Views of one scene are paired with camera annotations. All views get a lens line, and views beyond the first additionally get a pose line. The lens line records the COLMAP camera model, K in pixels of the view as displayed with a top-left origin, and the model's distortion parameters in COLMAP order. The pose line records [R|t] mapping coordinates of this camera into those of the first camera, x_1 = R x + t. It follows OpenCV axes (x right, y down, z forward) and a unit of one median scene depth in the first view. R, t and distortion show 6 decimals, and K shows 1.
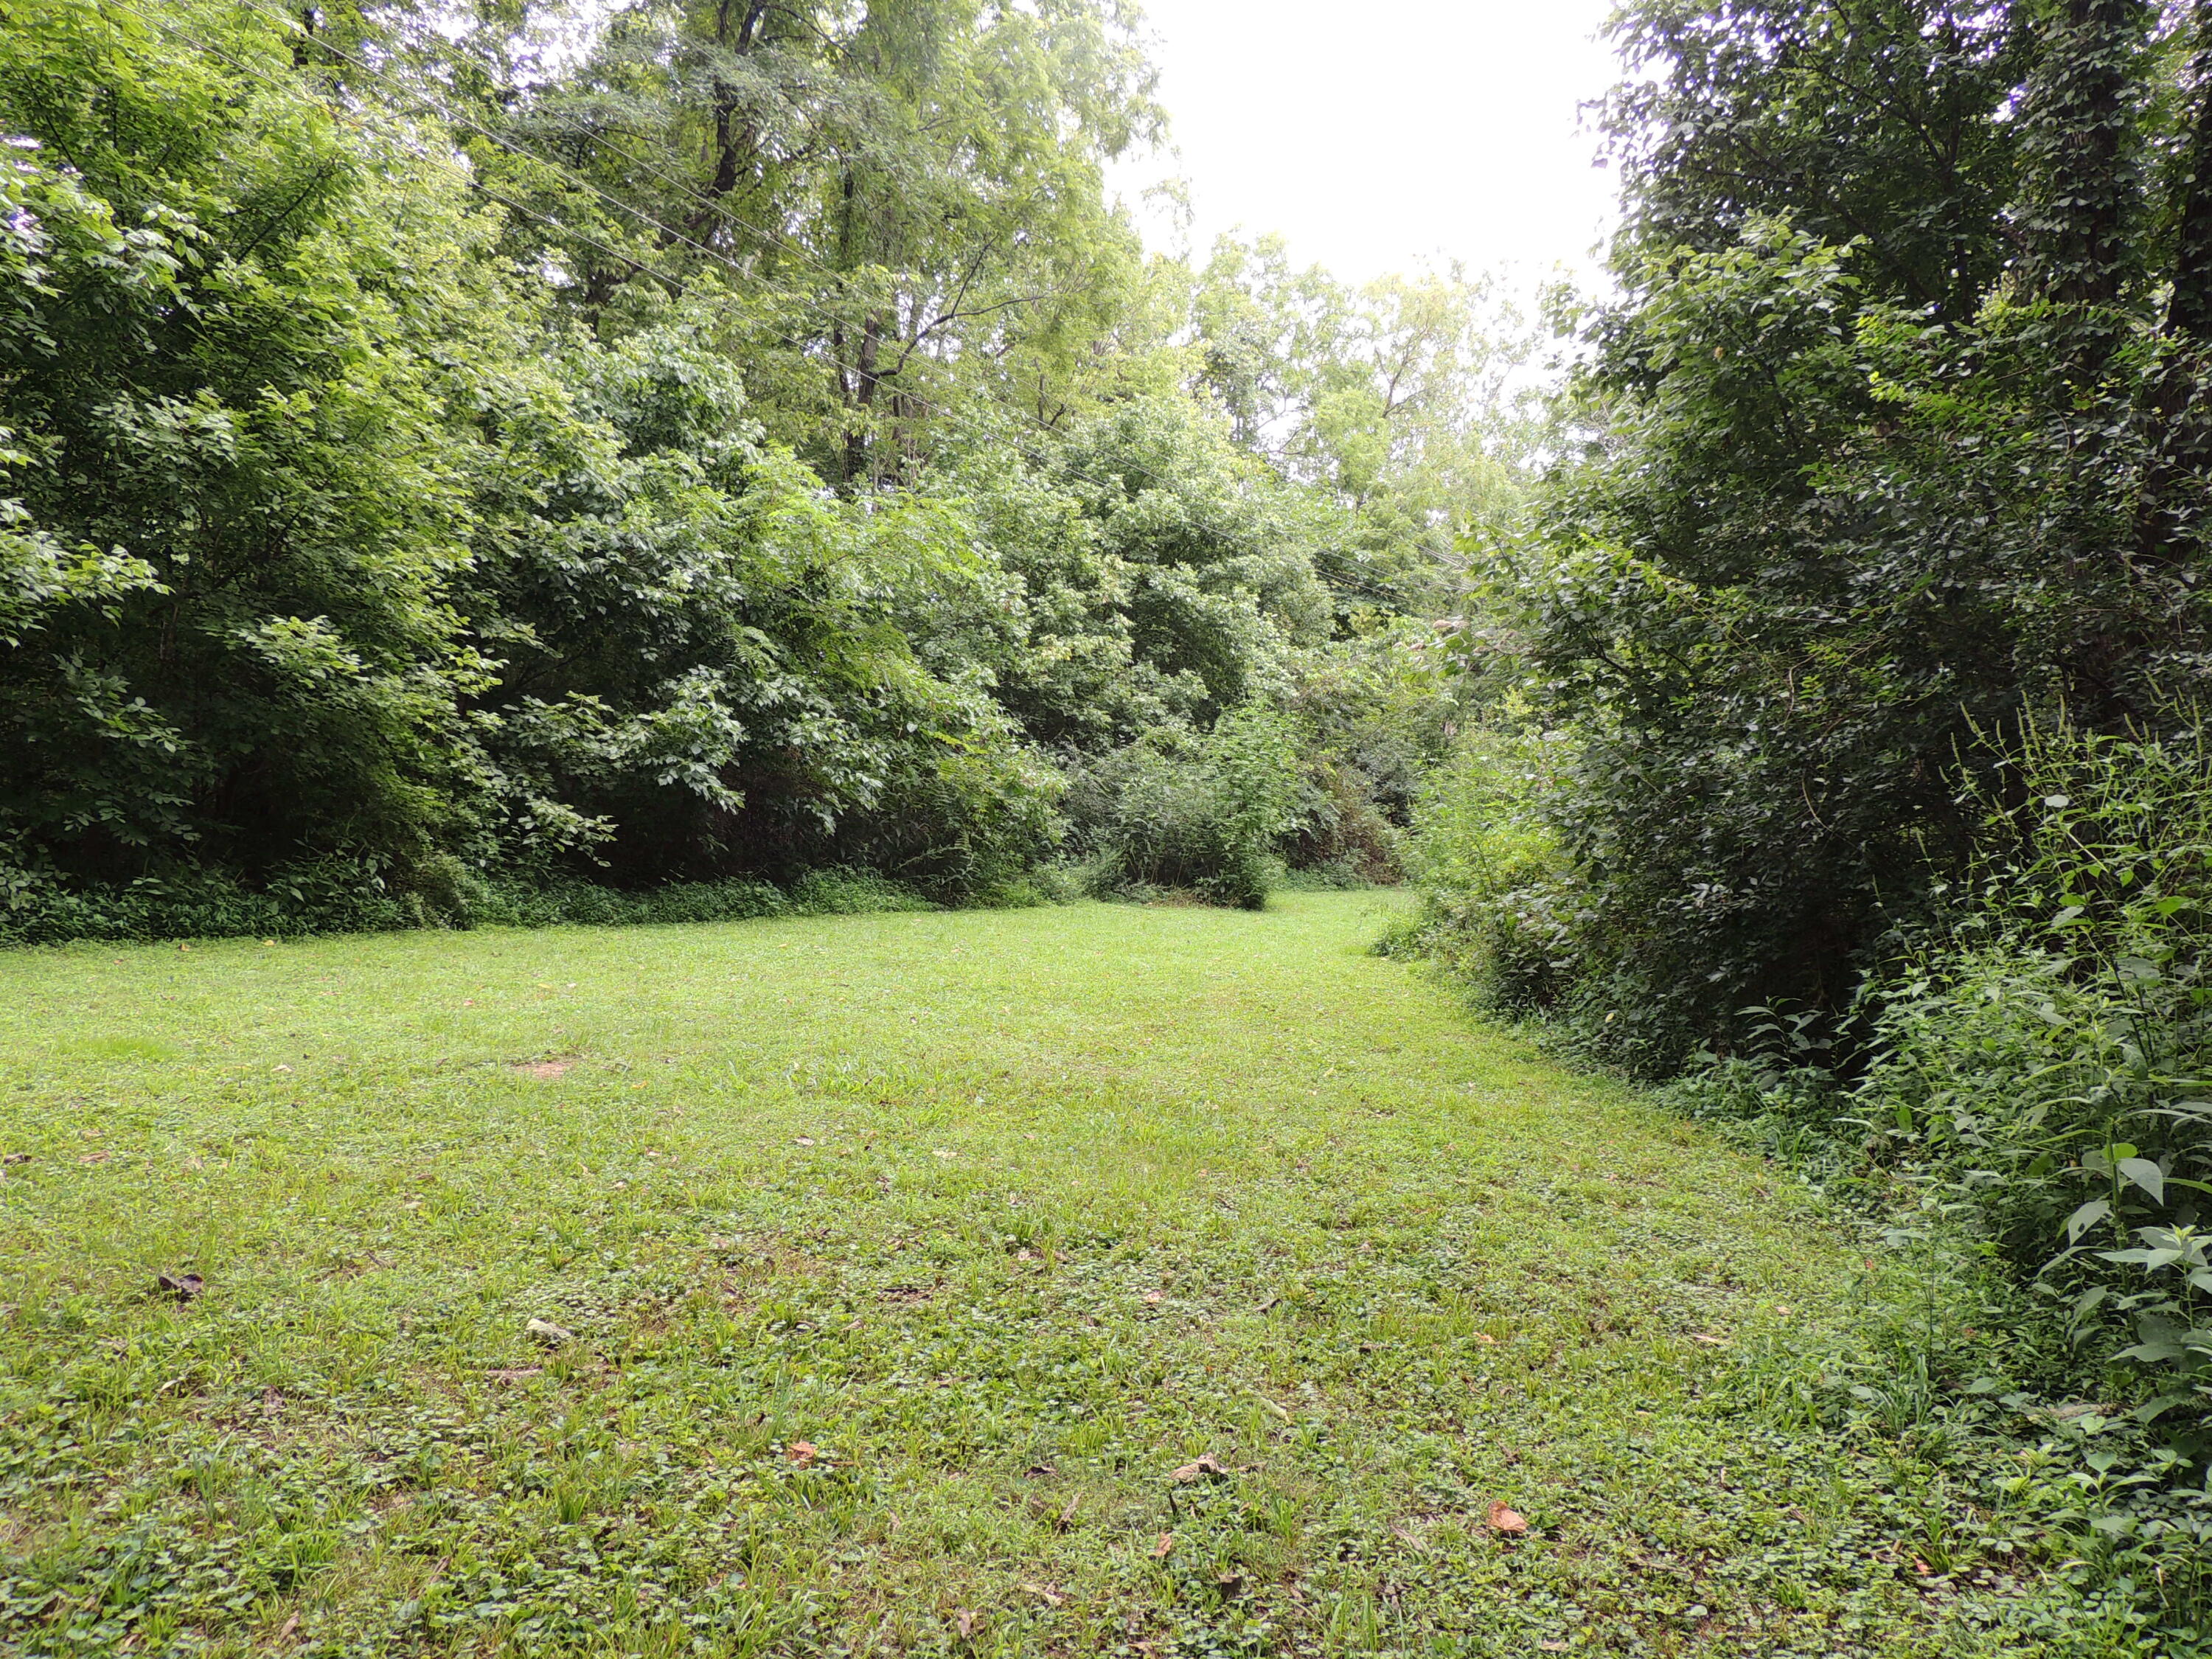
lens RADIAL K [[1660.2, 0, 1107.1], [0, 1660.2, 830.5], [0, 0, 1]] dist [0.006338, 0.005188]
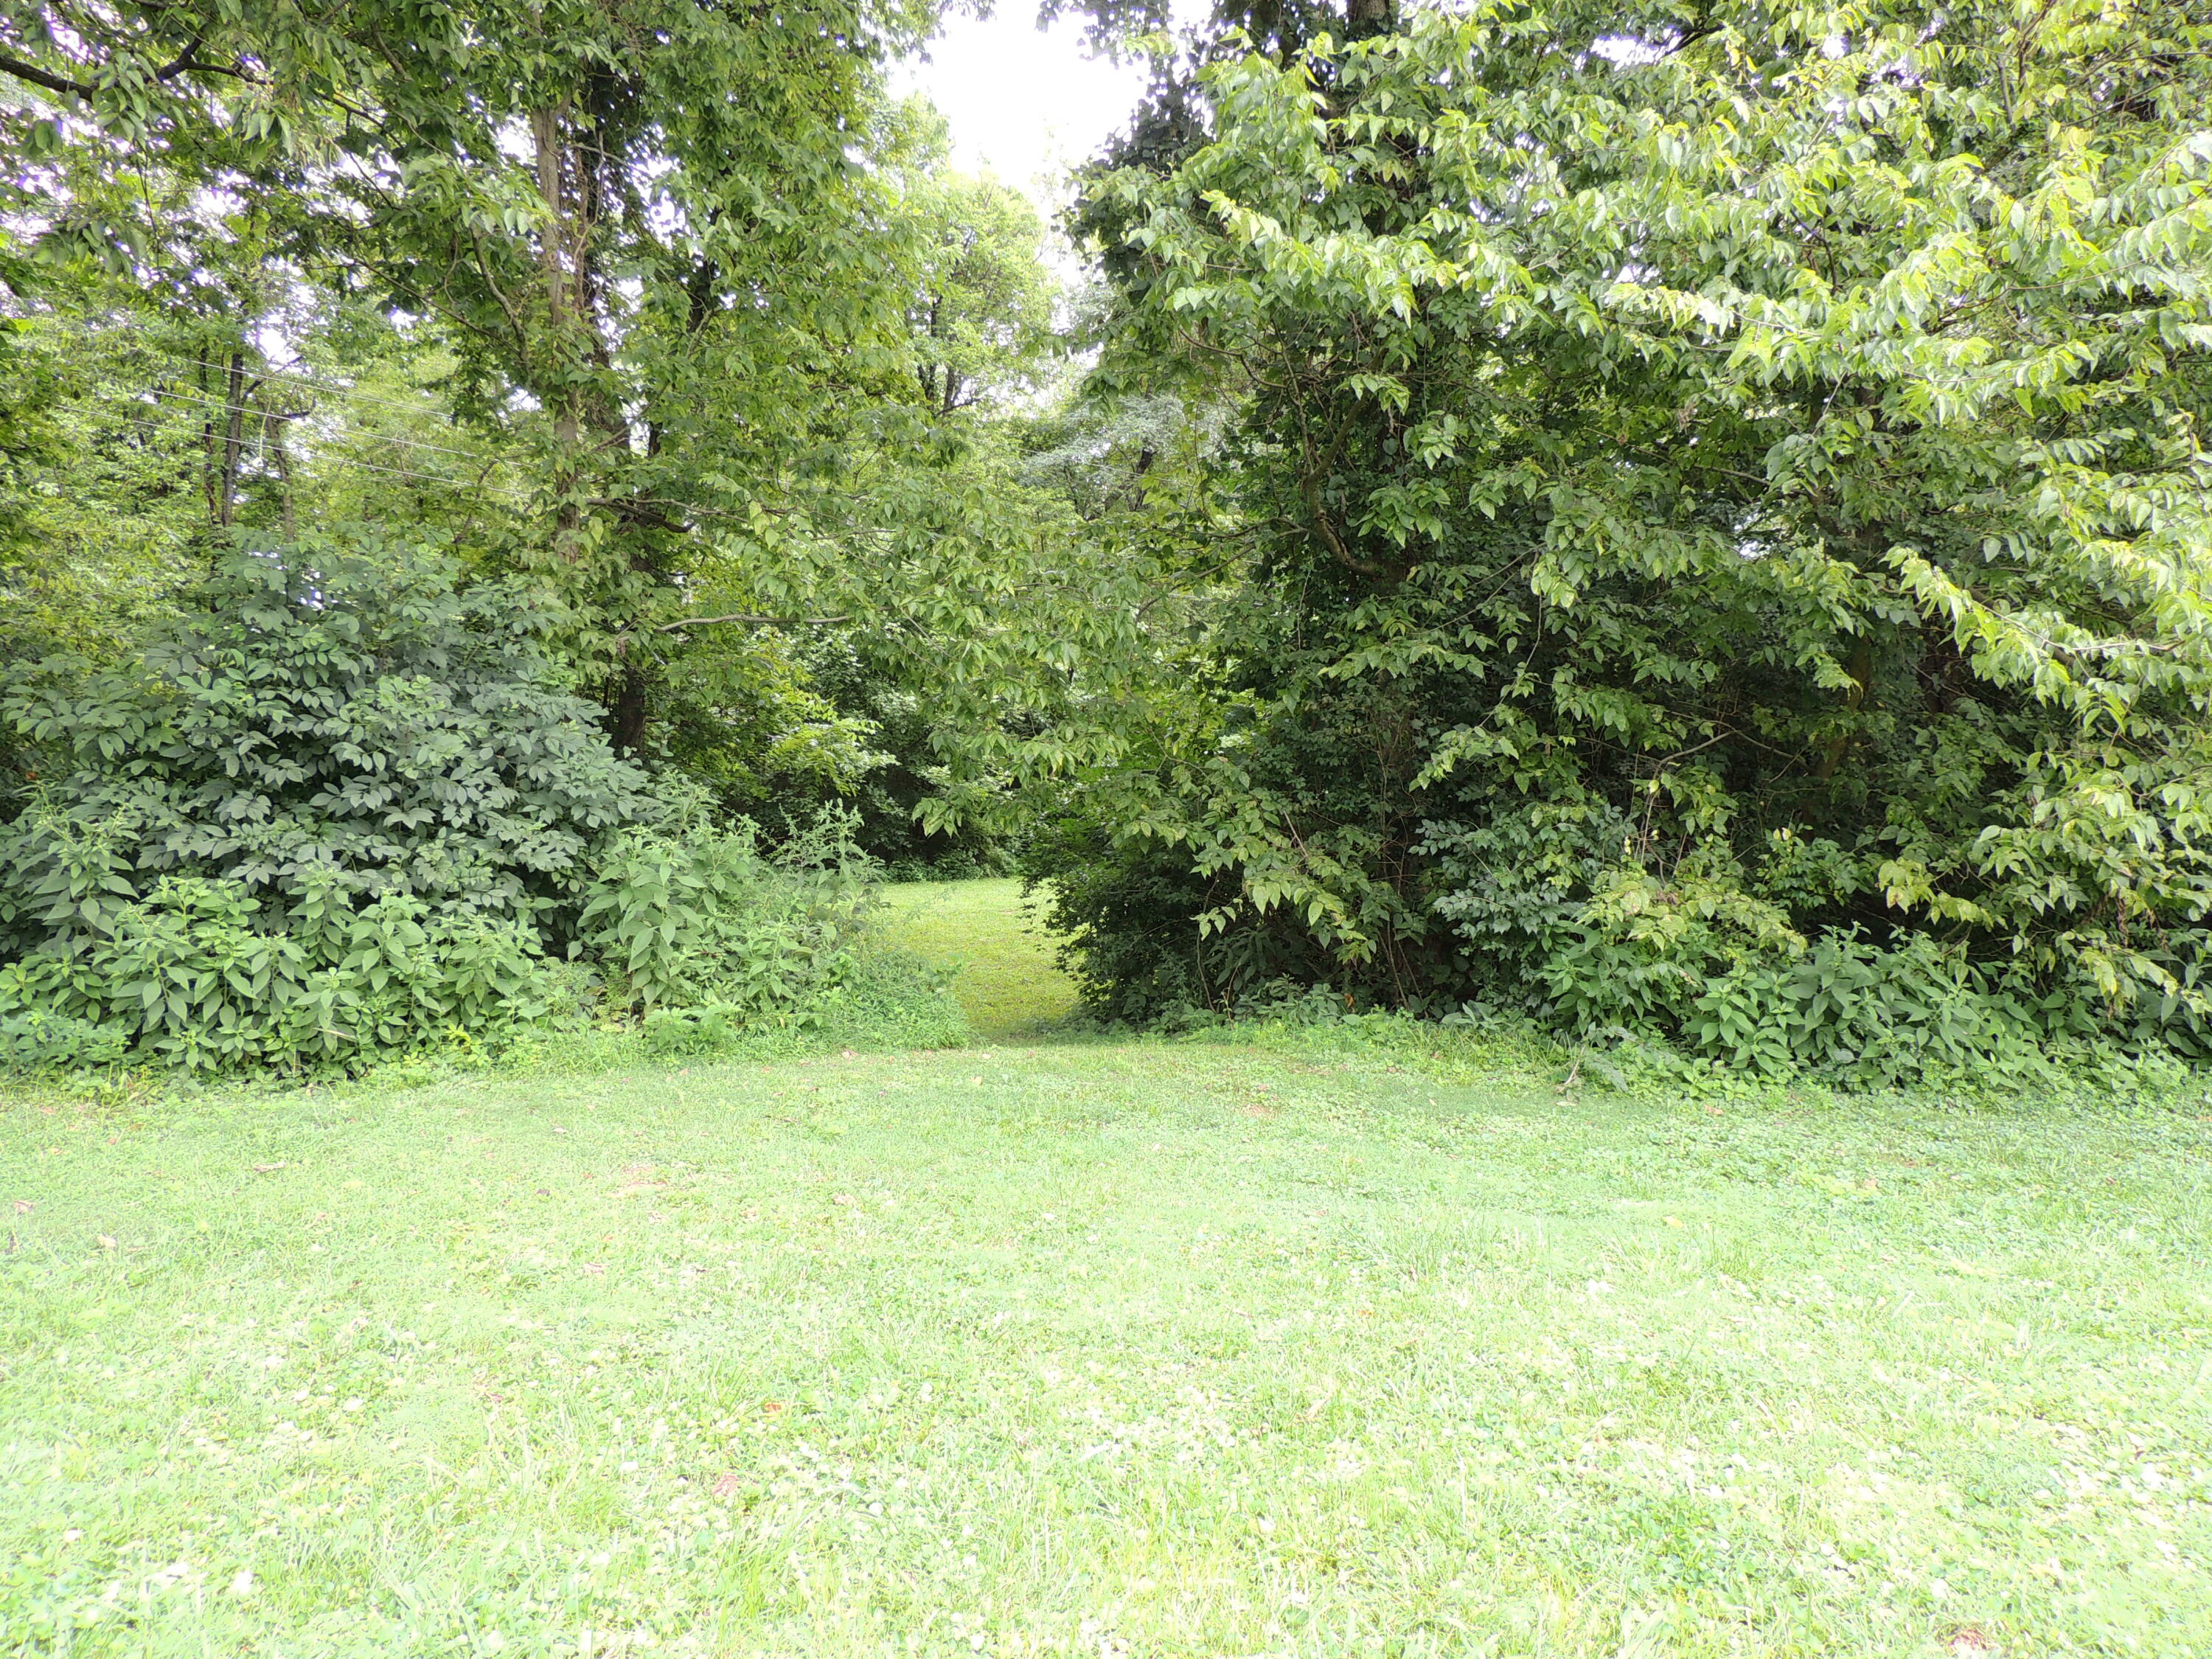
lens RADIAL K [[1660.2, 0, 1105.7], [0, 1660.2, 830.5], [0, 0, 1]] dist [0.006338, 0.005188]
pose [[0.929826, -0.041102, -0.365696, 0.708371], [0.041633, 0.999112, -0.006438, 0.011819], [0.365636, -0.009238, 0.930712, -1.340246]]
